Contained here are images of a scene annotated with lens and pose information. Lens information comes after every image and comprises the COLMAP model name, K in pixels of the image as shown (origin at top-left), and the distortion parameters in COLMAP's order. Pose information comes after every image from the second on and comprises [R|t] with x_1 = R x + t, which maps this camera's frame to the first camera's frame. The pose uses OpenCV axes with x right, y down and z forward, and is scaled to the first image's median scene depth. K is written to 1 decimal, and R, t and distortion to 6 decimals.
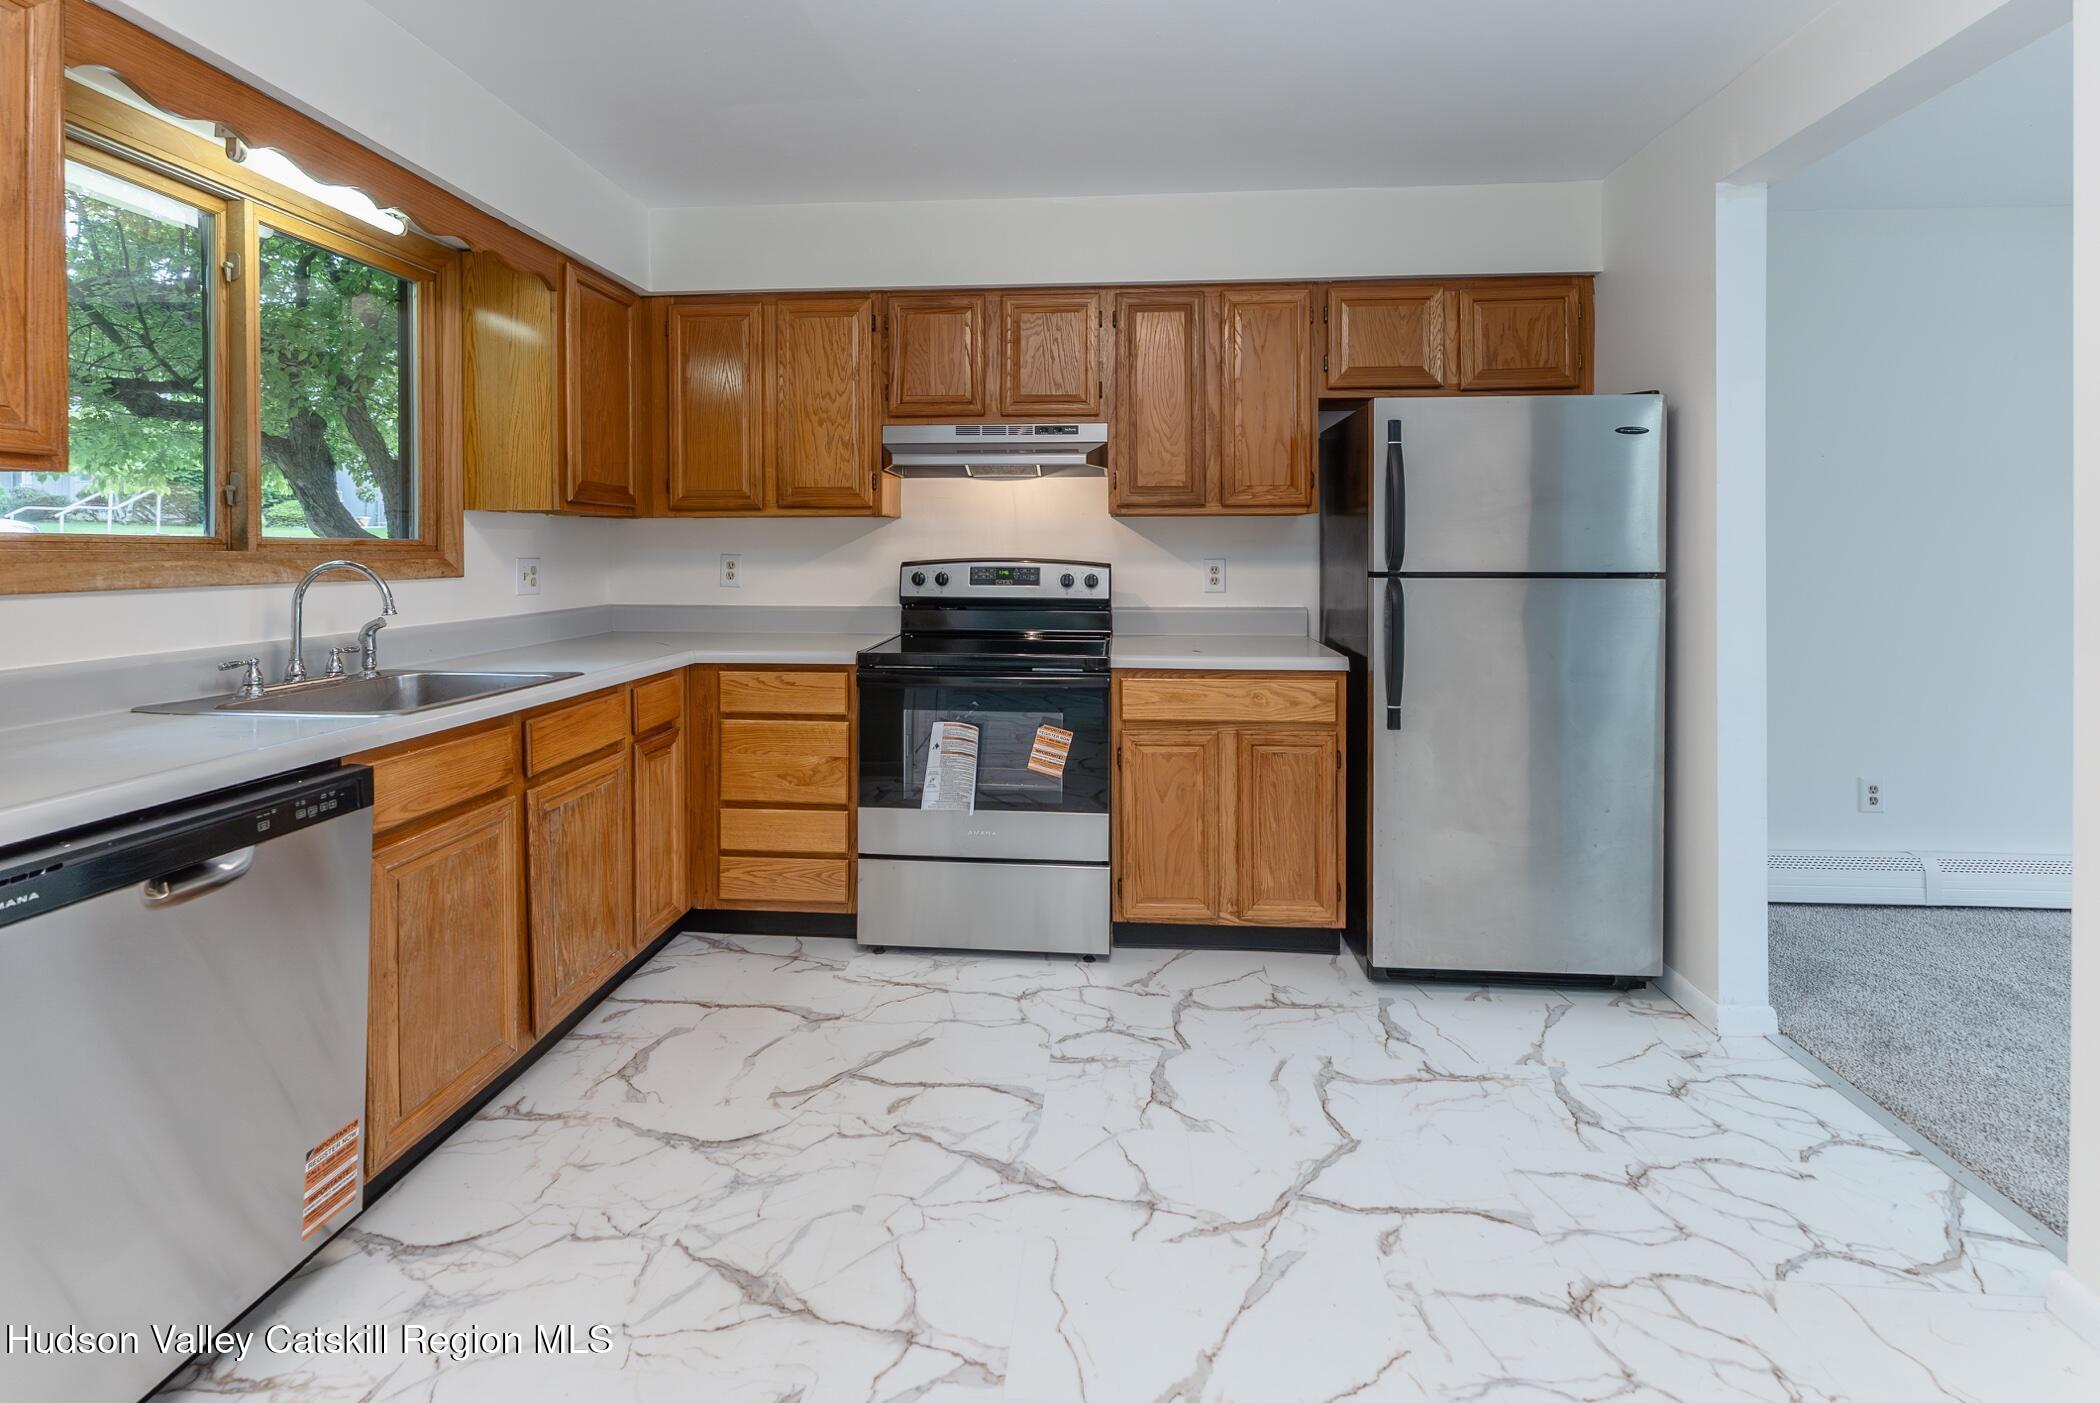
lens RADIAL K [[920.9, 0, 1052.2], [0, 920.9, 560.1], [0, 0, 1]] dist [-0.000468, -0.000363]
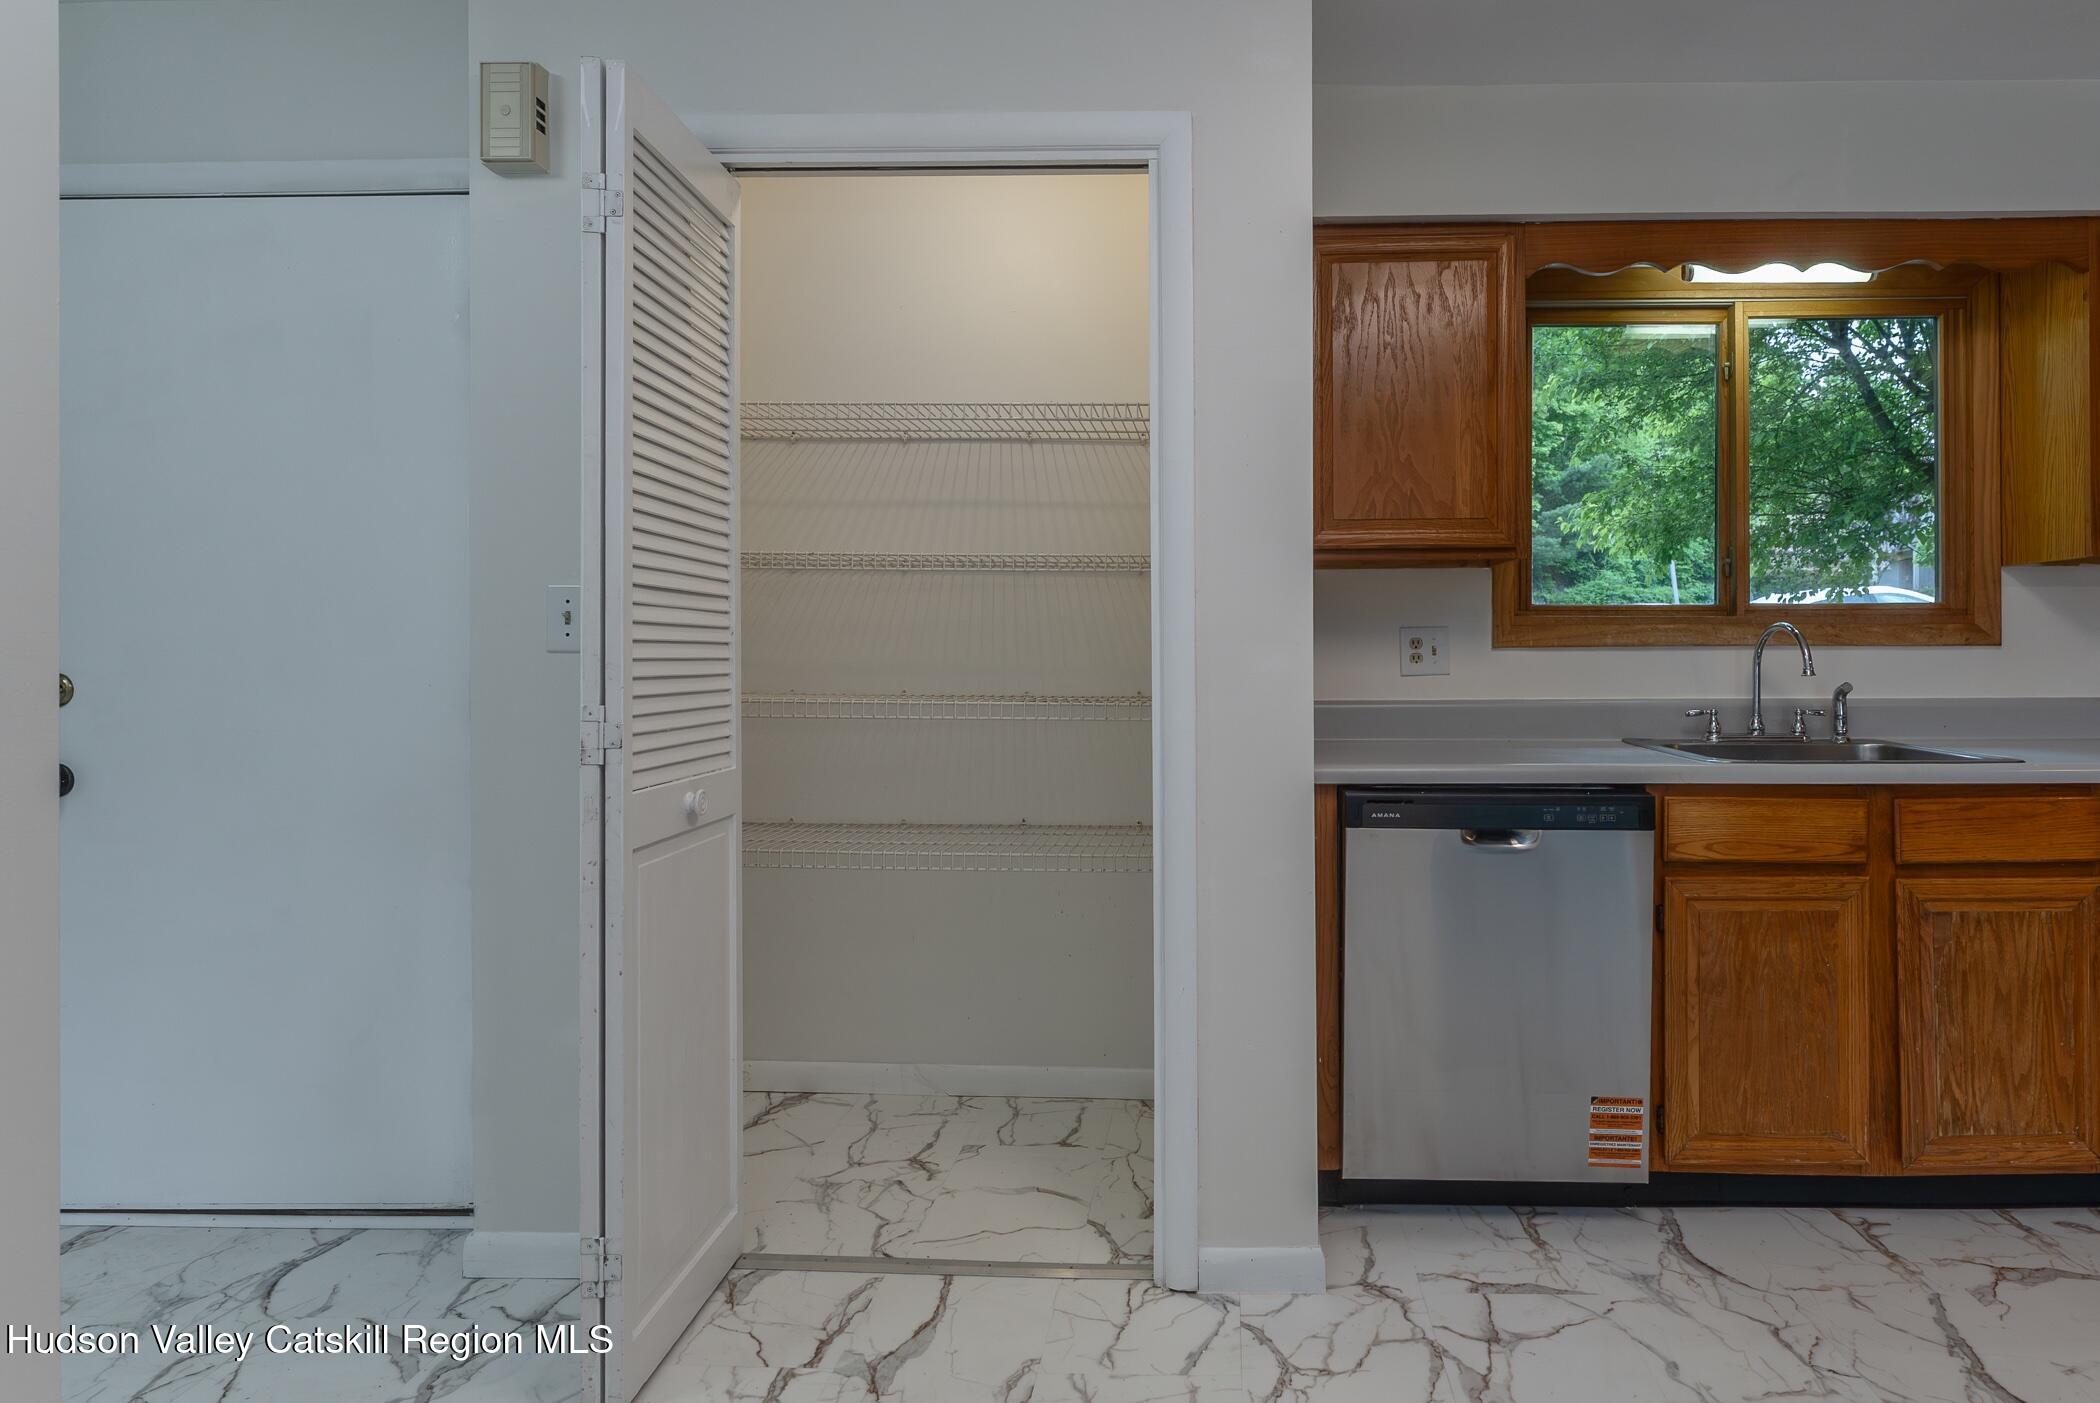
lens RADIAL K [[1128.9, 0, 1188.1], [0, 1128.9, 655.7], [0, 0, 1]] dist [-0.001416, 0.000113]
pose [[0.053147, 0.003650, -0.998580, 0.478605], [-0.006011, 0.999976, 0.003335, 0.039227], [0.998569, 0.005825, 0.053167, 0.273511]]
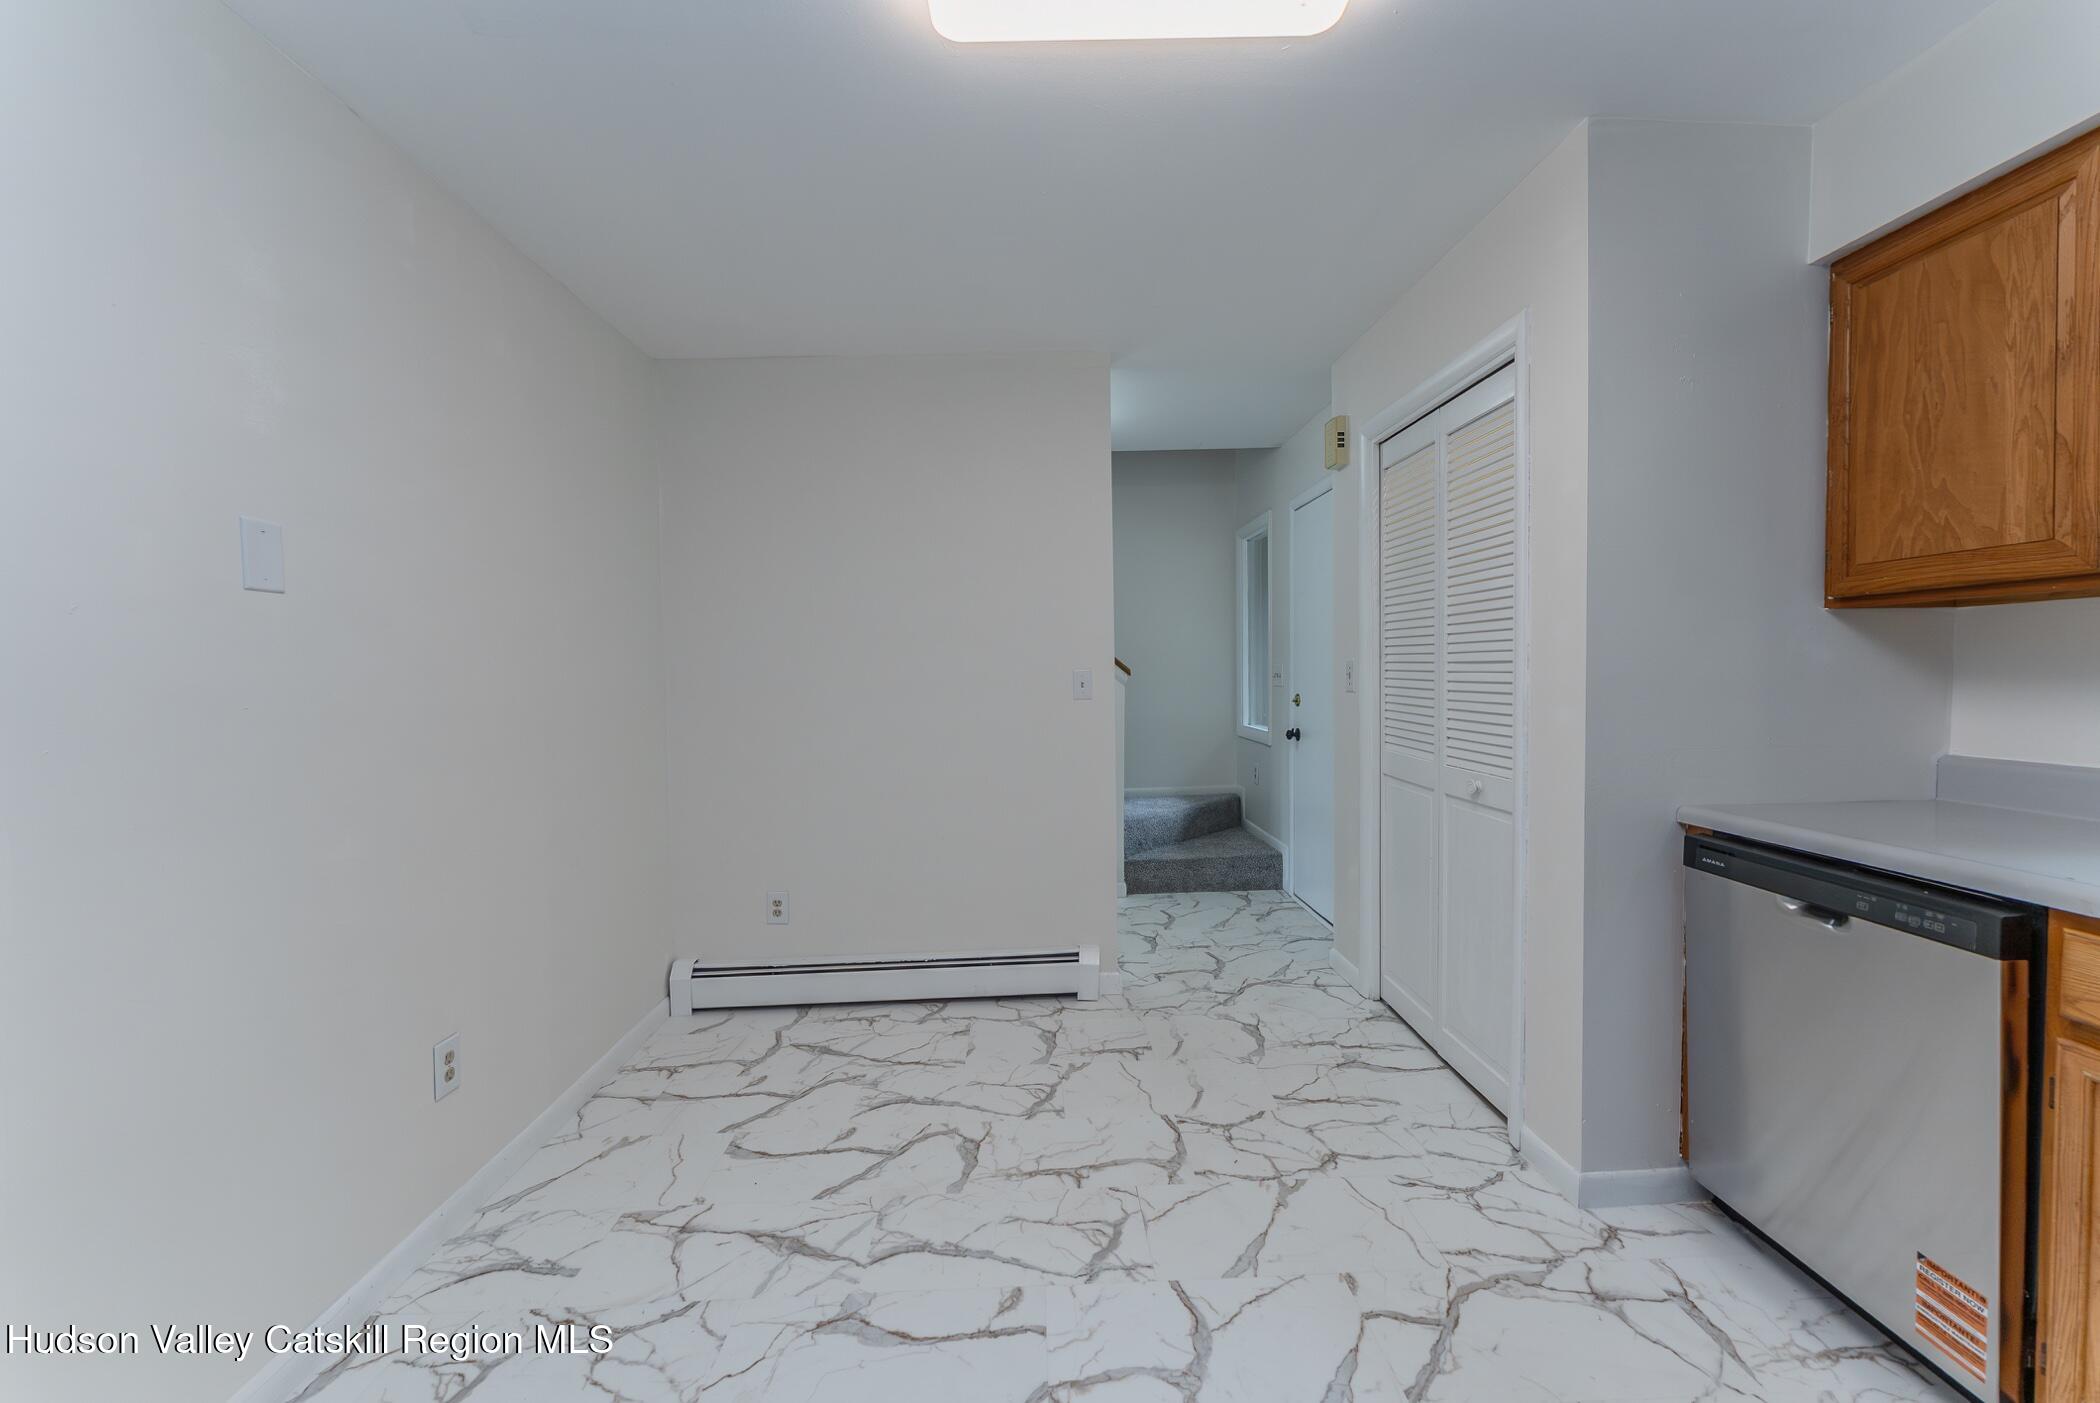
lens RADIAL K [[849.7, 0, 1053.2], [0, 849.7, 704.1], [0, 0, 1]] dist [0.000697, 0.000003]
pose [[-0.994025, 0.024656, -0.106336, 0.167948], [0.019541, 0.998614, 0.048877, -0.023789], [0.107394, 0.046507, -0.993128, 1.319778]]
